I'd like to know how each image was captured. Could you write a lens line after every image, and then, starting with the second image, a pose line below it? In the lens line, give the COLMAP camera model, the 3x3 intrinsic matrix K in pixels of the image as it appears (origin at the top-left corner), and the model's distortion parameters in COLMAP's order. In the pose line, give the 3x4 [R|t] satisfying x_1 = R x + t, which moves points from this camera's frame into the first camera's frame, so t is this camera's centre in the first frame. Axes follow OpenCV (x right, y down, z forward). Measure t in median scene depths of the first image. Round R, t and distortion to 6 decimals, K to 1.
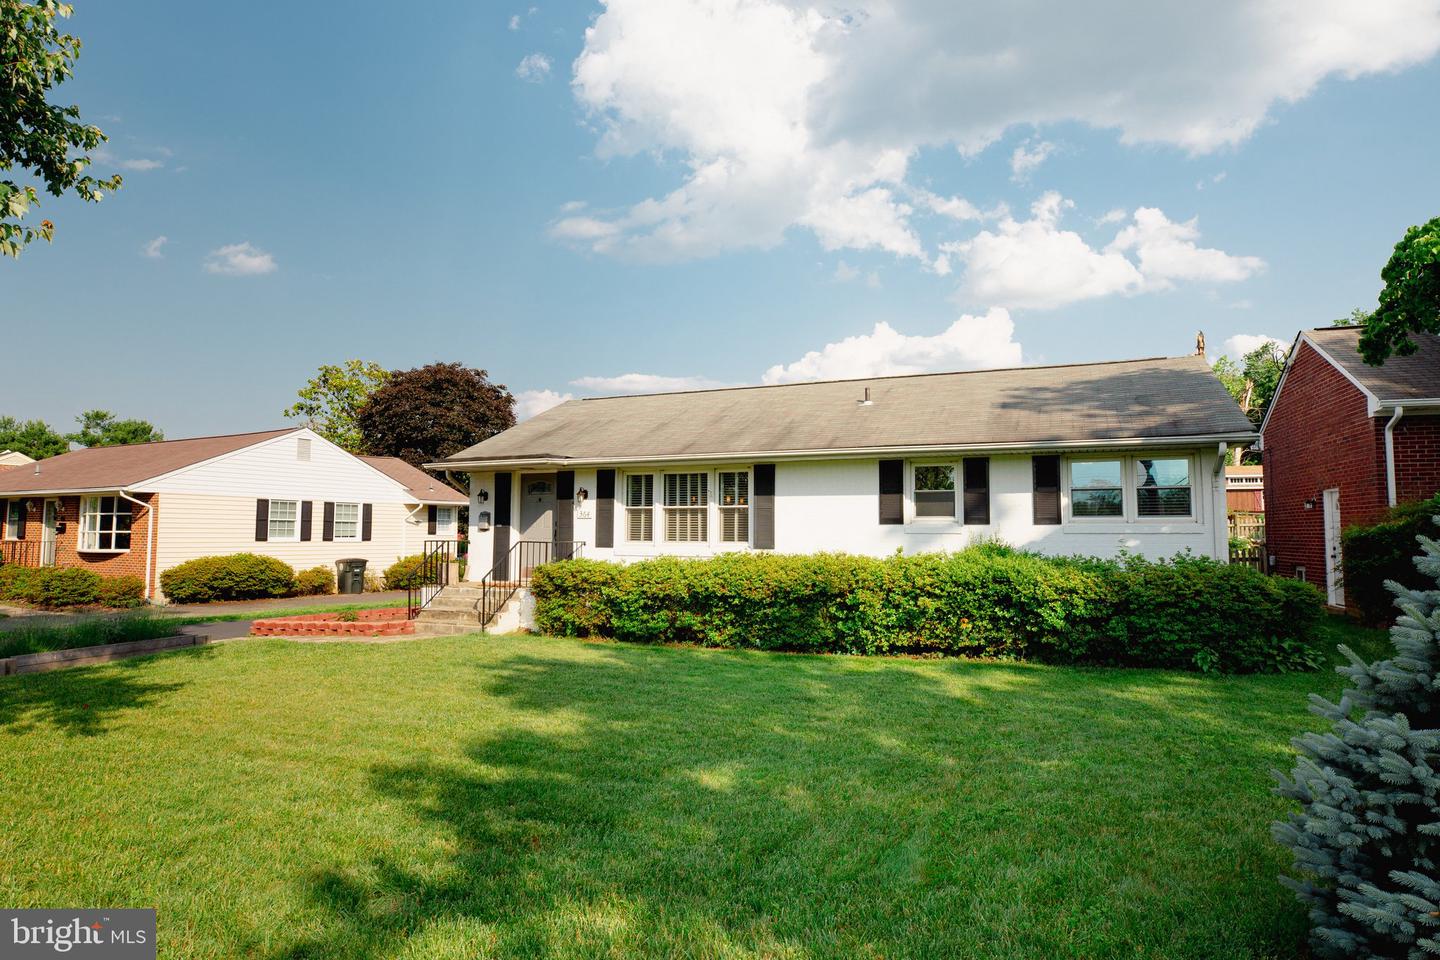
lens RADIAL K [[867.0, 0, 707.9], [0, 867.0, 483.3], [0, 0, 1]] dist [-0.007912, 0.004787]
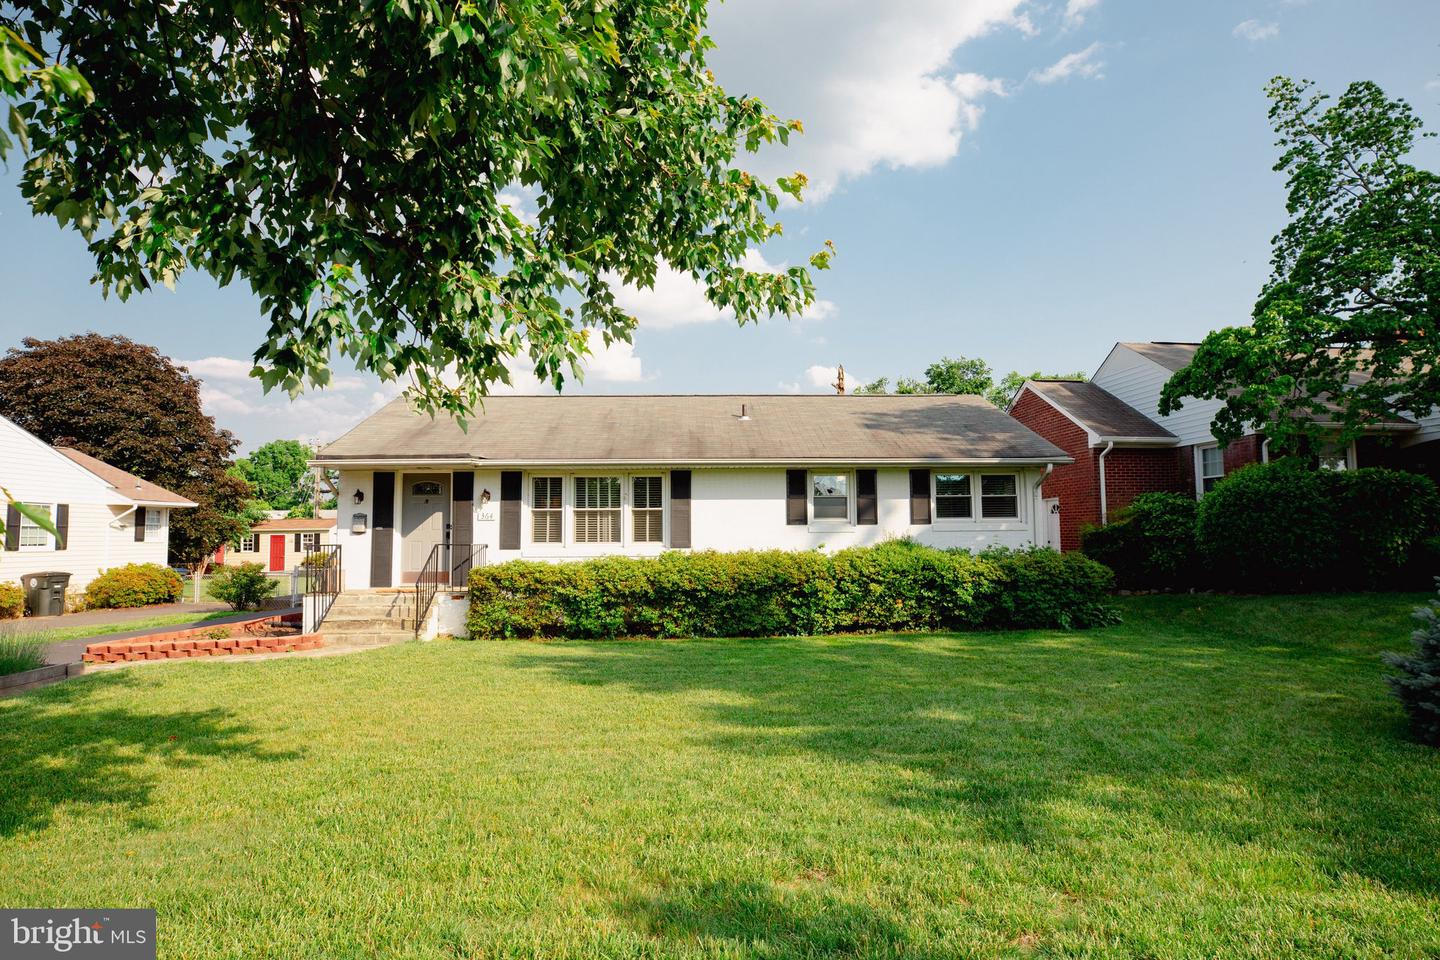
lens RADIAL K [[867.0, 0, 723.0], [0, 867.0, 467.4], [0, 0, 1]] dist [-0.007912, 0.004787]
pose [[0.896755, 0.026024, 0.441761, -0.360352], [-0.015402, 0.999500, -0.027616, 0.003522], [-0.442259, 0.017961, 0.896708, -0.005498]]
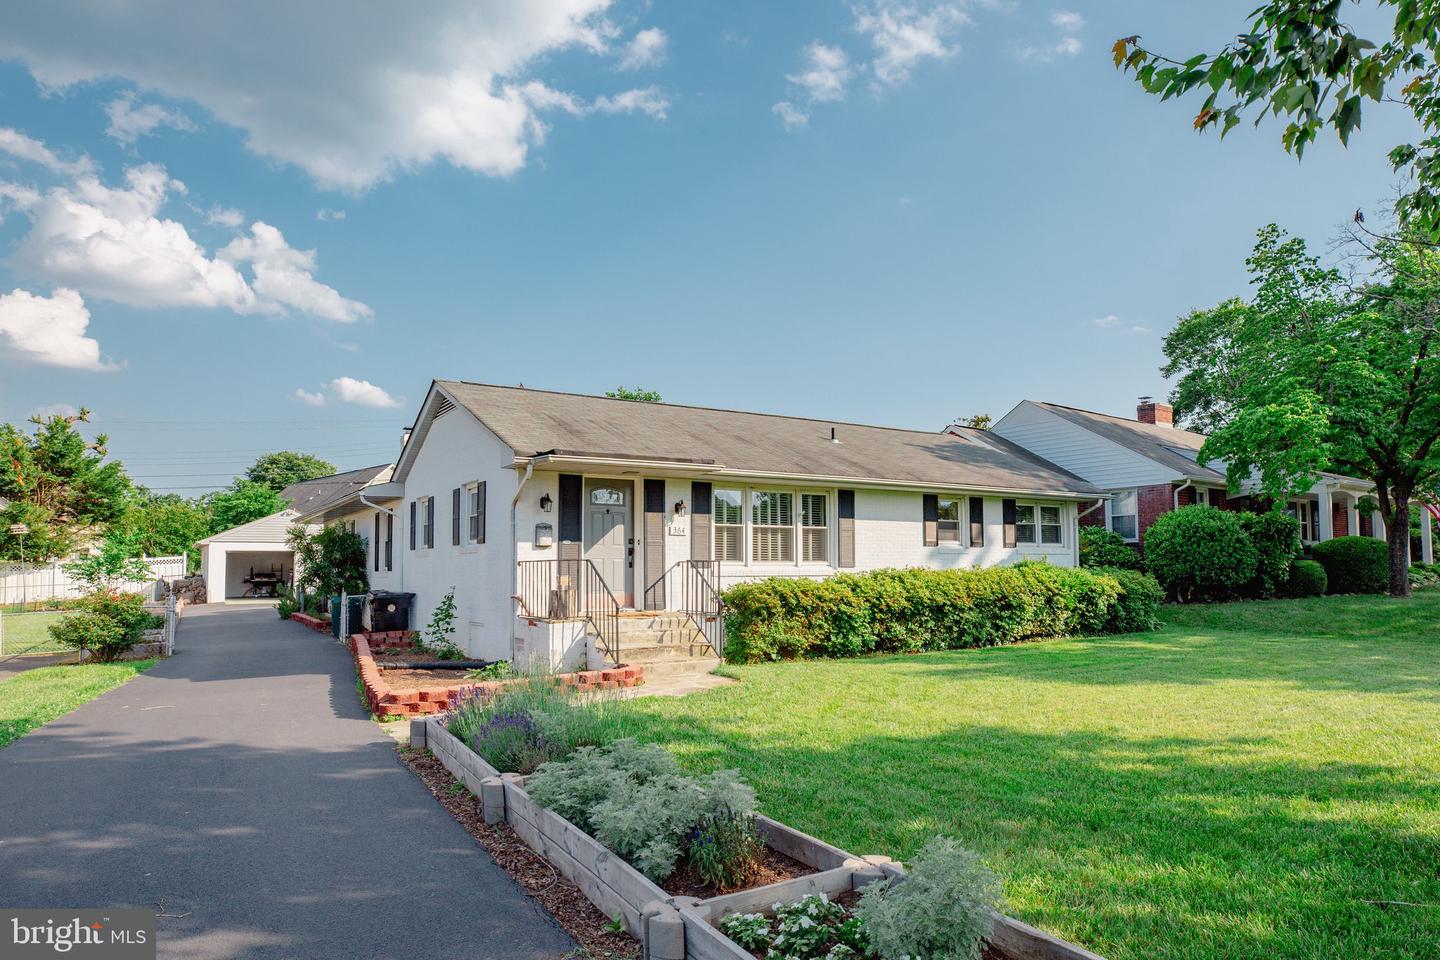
lens RADIAL K [[923.7, 0, 748.0], [0, 923.7, 515.7], [0, 0, 1]] dist [-0.003662, -0.001791]
pose [[0.527806, 0.045170, 0.848163, -0.957254], [-0.040743, 0.998782, -0.027838, 0.046671], [-0.848387, -0.019864, 0.529003, 0.474256]]
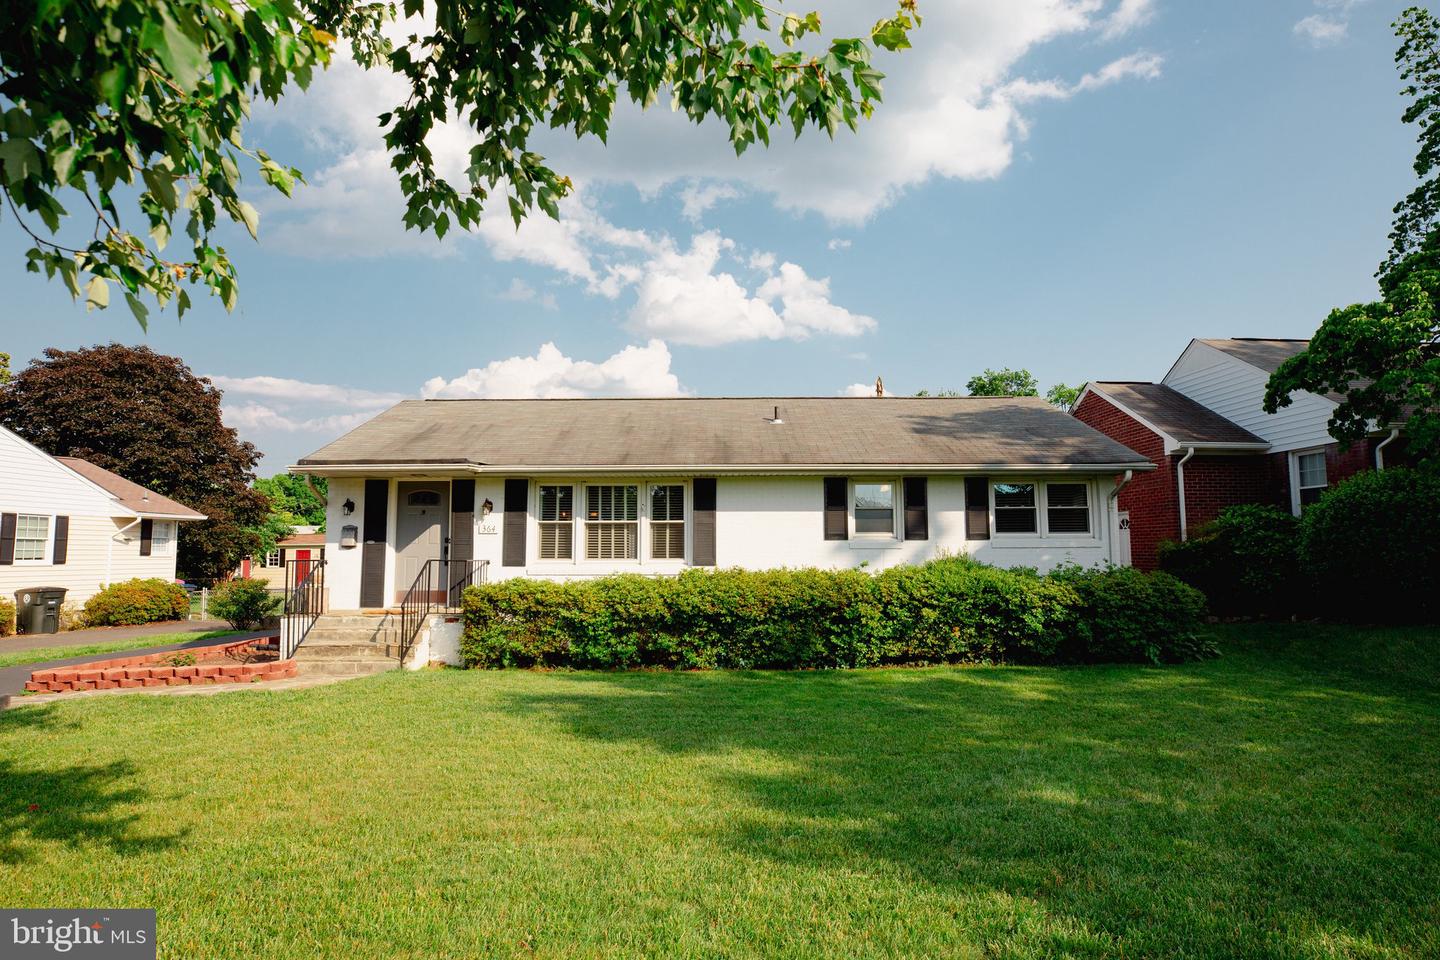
lens RADIAL K [[867.0, 0, 719.6], [0, 867.0, 474.9], [0, 0, 1]] dist [-0.007912, 0.004787]
pose [[0.916277, 0.030947, 0.399348, -0.299362], [-0.017318, 0.999139, -0.037691, 0.010349], [-0.400171, 0.027620, 0.916024, 0.098946]]
